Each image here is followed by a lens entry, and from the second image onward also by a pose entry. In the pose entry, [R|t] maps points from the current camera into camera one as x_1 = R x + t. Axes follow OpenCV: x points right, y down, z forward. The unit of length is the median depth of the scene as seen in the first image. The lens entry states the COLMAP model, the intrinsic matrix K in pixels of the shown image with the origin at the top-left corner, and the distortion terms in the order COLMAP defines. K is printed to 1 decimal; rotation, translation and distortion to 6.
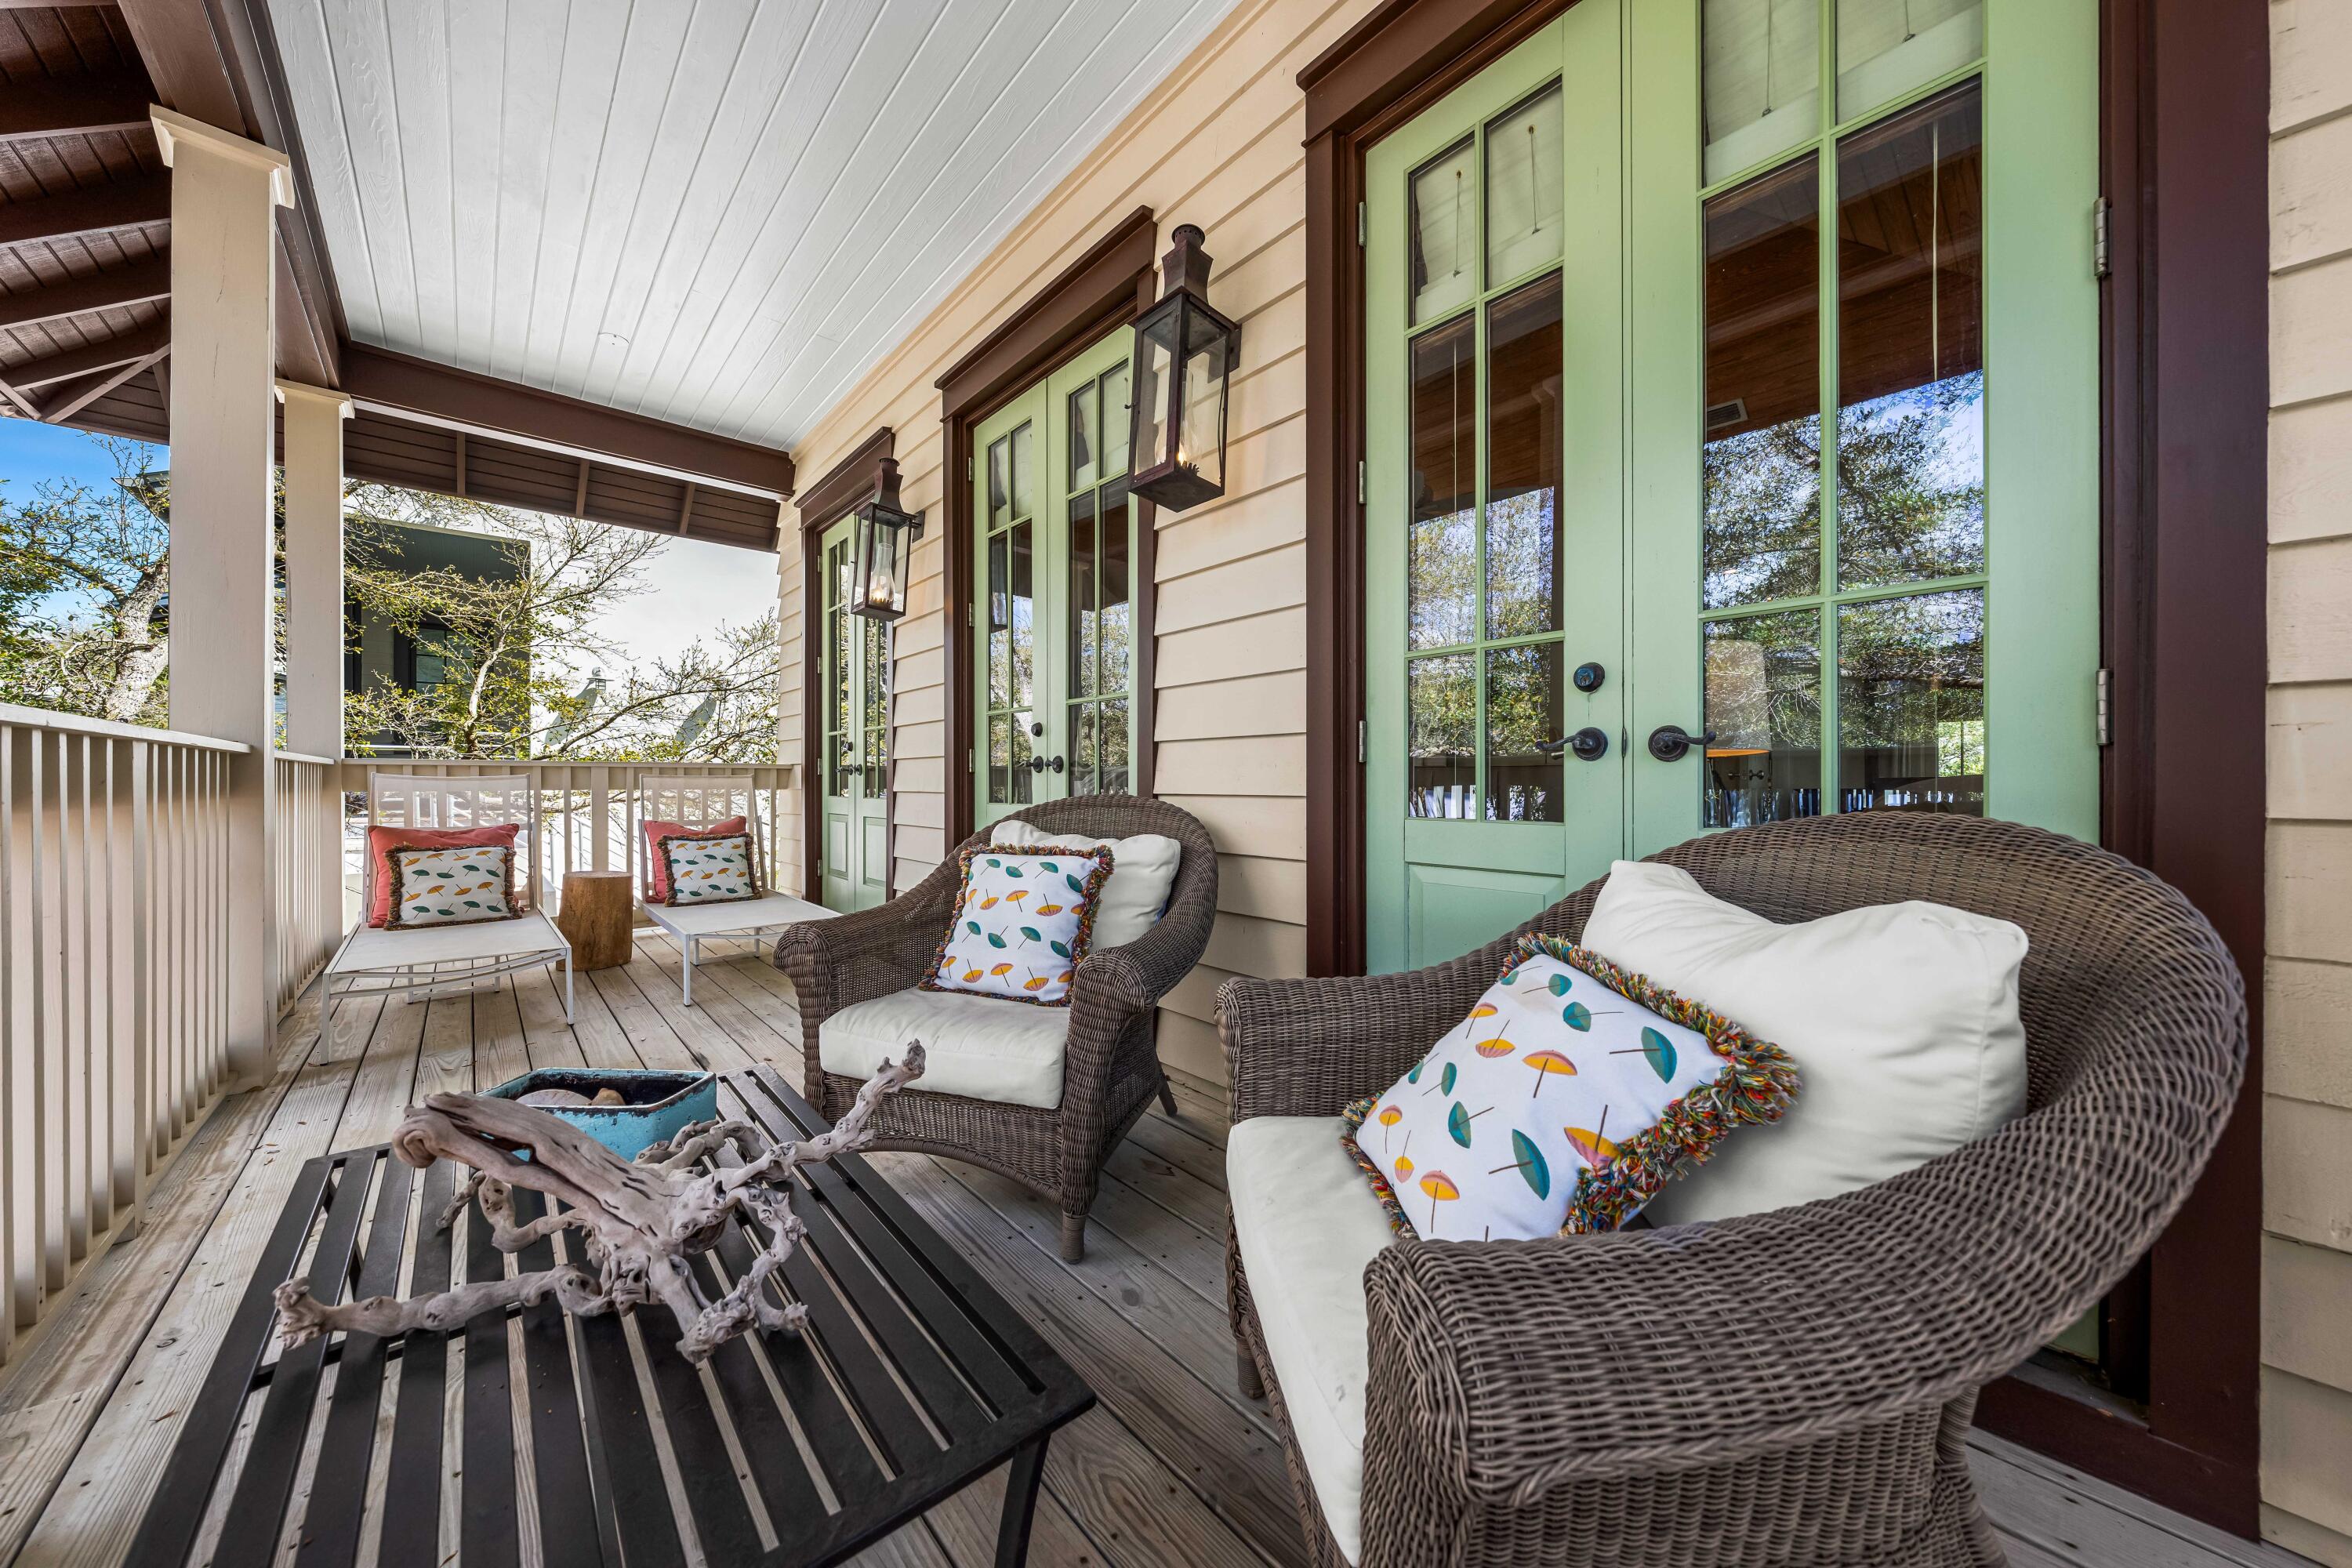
lens RADIAL K [[809.9, 0, 1177.0], [0, 809.9, 782.4], [0, 0, 1]] dist [-0.002108, -0.000080]
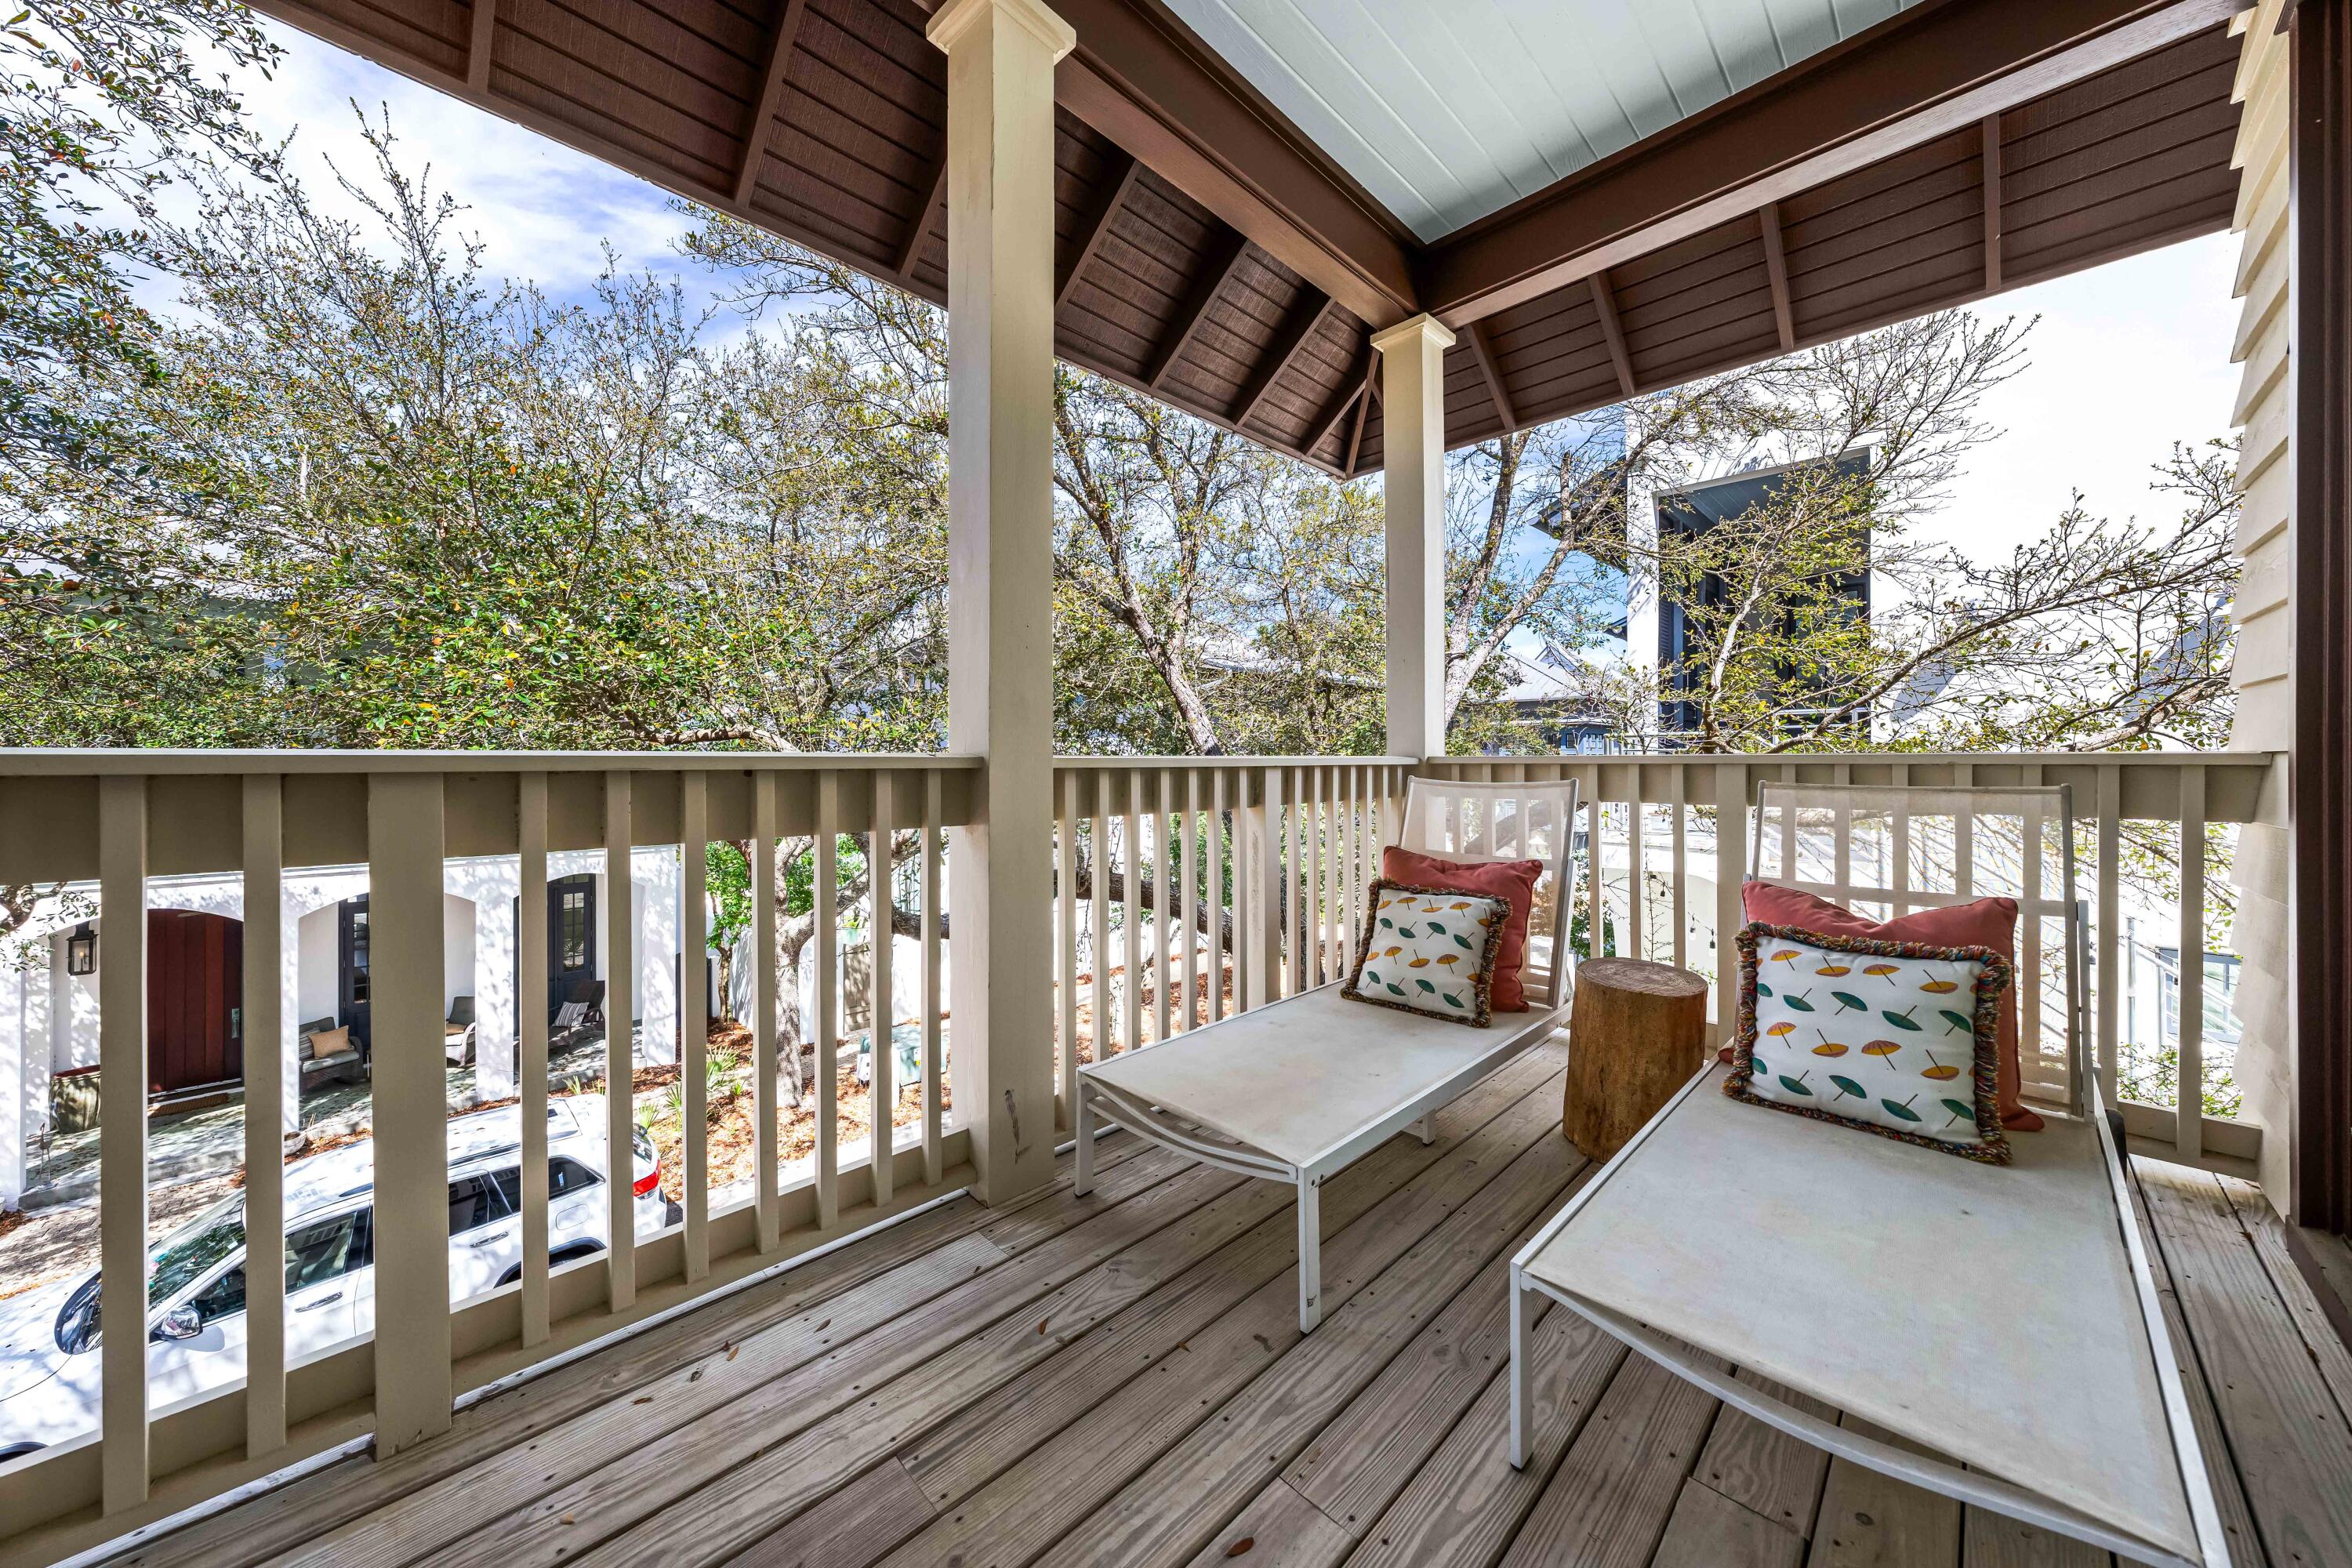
lens RADIAL K [[809.9, 0, 1177.1], [0, 809.9, 765.6], [0, 0, 1]] dist [-0.002108, -0.000080]
pose [[0.061228, 0.002052, -0.998122, -0.209156], [0.000862, 0.999997, 0.002109, -0.021715], [0.998123, -0.000990, 0.061226, 0.654028]]
